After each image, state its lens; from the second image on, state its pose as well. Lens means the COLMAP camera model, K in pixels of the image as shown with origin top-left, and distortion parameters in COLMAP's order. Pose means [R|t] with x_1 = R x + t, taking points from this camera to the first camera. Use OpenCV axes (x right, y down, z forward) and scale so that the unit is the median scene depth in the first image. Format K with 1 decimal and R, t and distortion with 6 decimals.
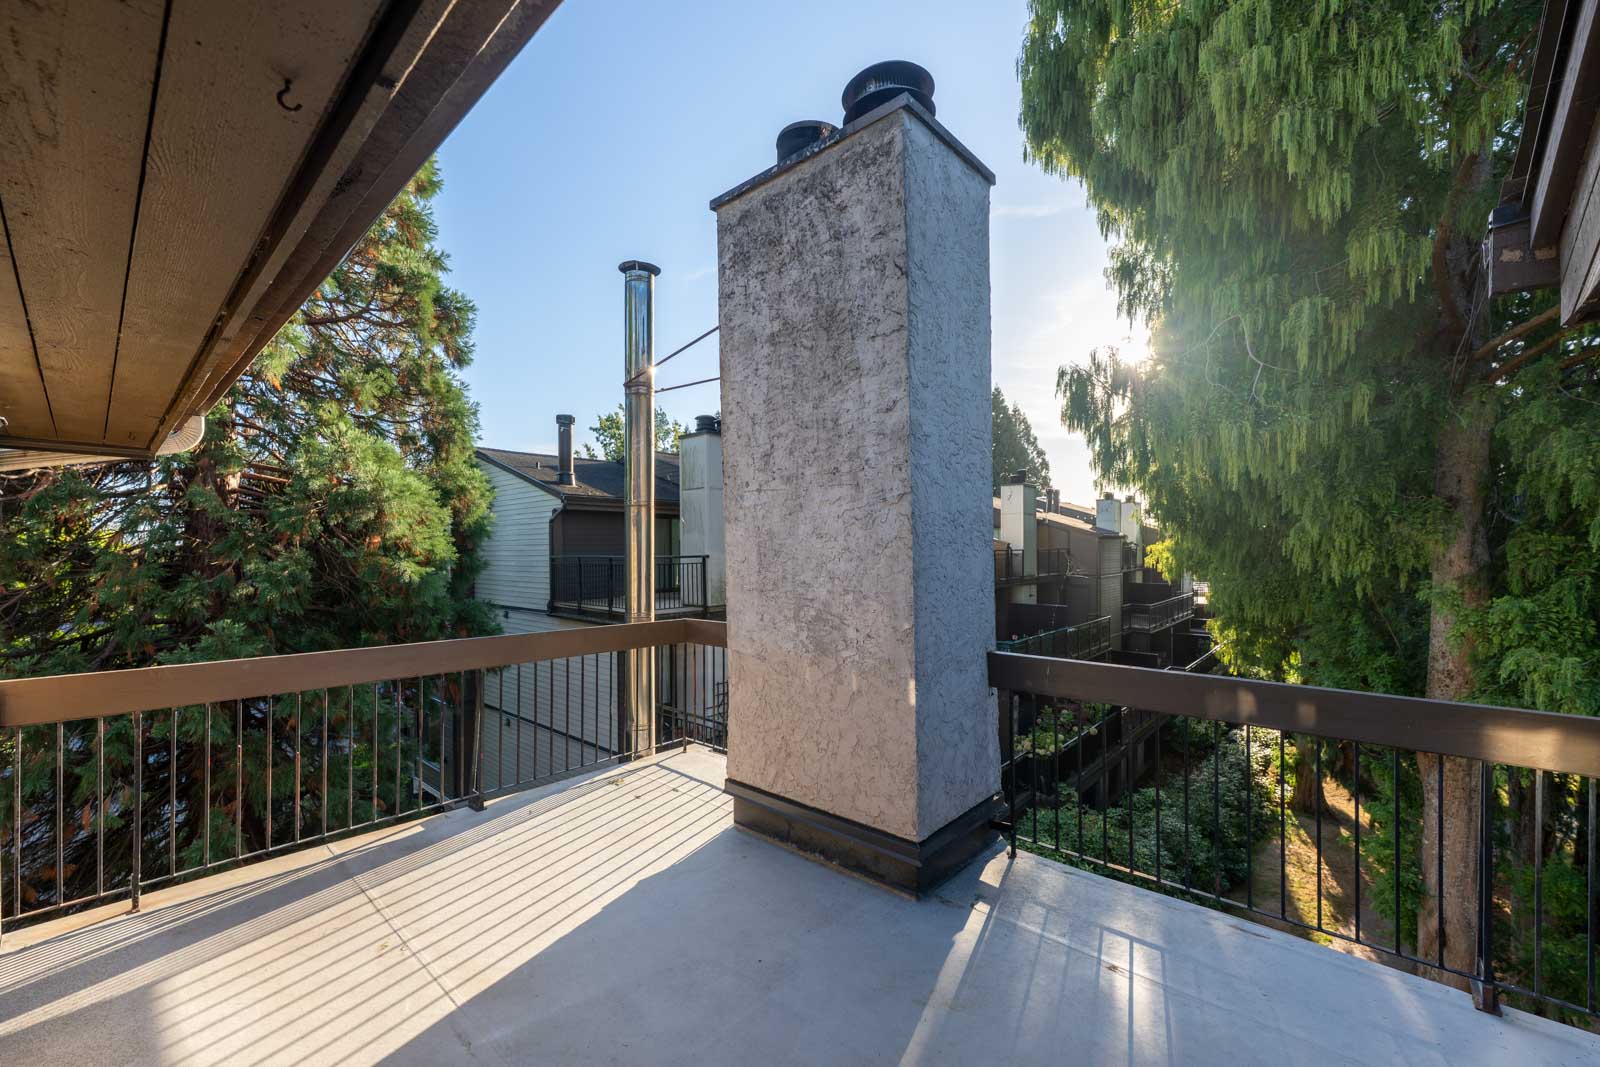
lens RADIAL K [[658.0, 0, 800.9], [0, 658.0, 549.5], [0, 0, 1]] dist [-0.000725, -0.000054]
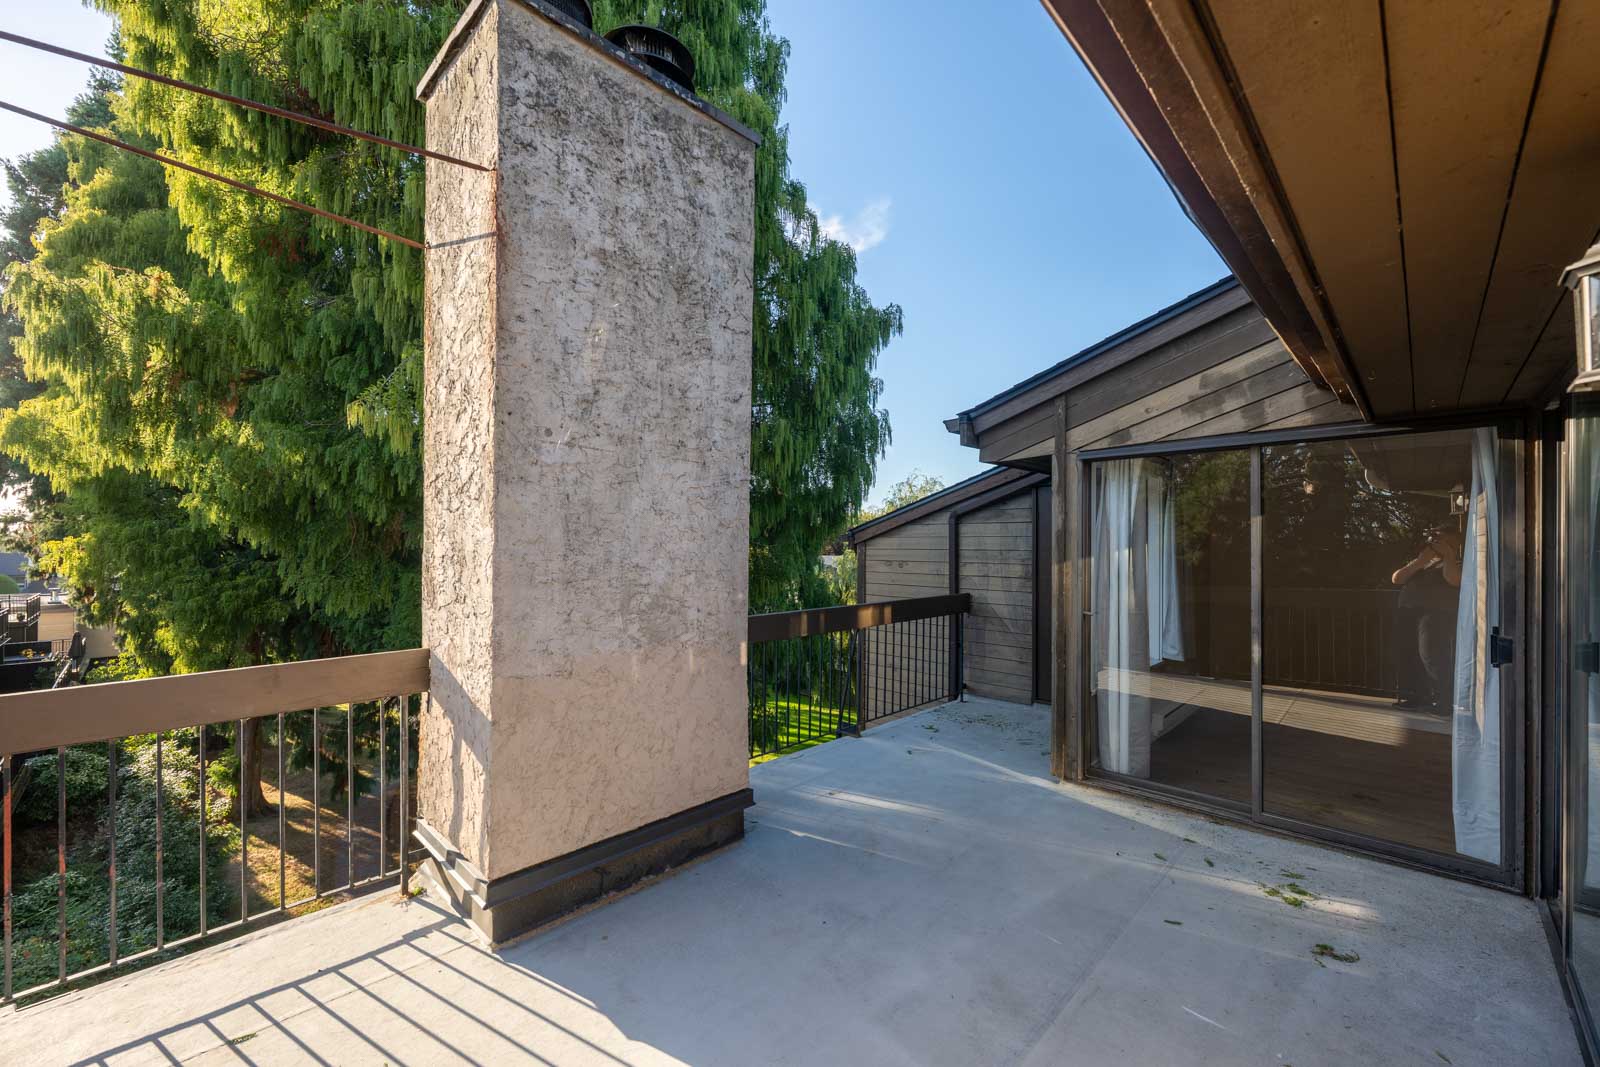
lens RADIAL K [[646.7, 0, 802.7], [0, 646.7, 544.0], [0, 0, 1]] dist [-0.003008, -0.000135]
pose [[0.021643, 0.008885, 0.999726, -0.834682], [0.003808, 0.999953, -0.008969, 0.030575], [-0.999759, 0.004001, 0.021608, 0.777353]]
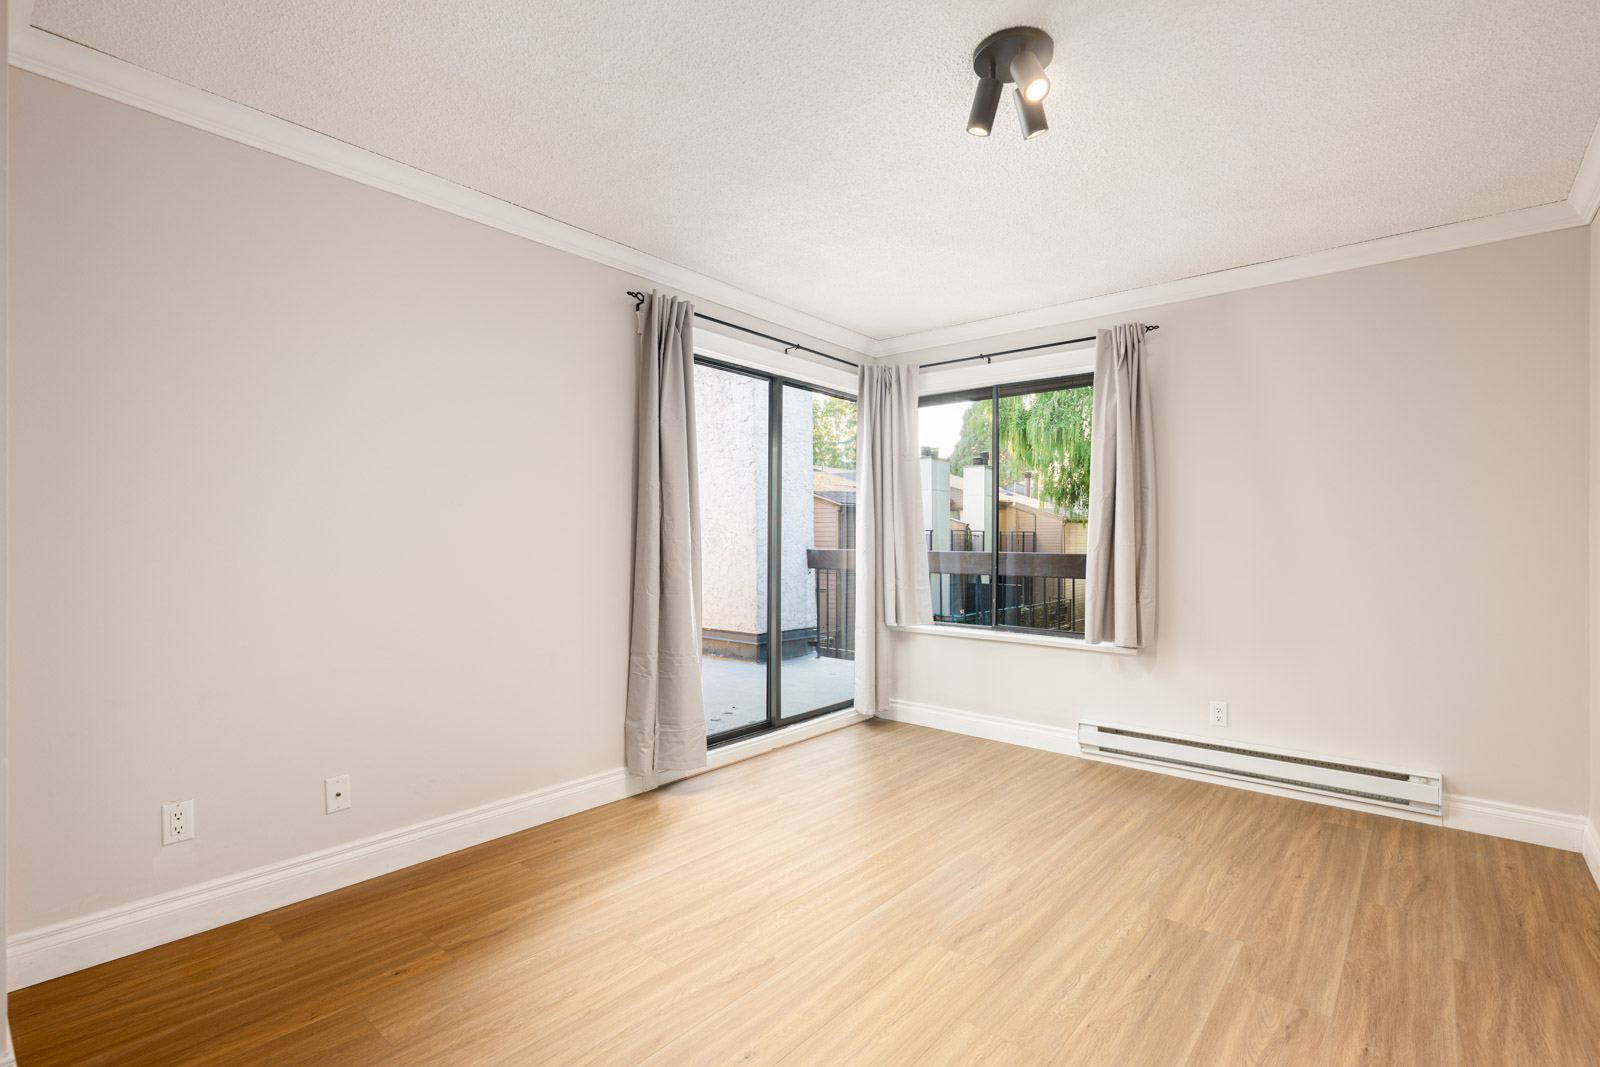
lens RADIAL K [[751.0, 0, 800.0], [0, 751.0, 533.5], [0, 0, 1]] dist [0.001946, 0.000337]
pose [[0.999054, 0.010019, 0.042327, 0.184092], [-0.009904, 0.999947, -0.002915, 0.123635], [-0.042354, 0.002493, 0.999100, -1.165586]]
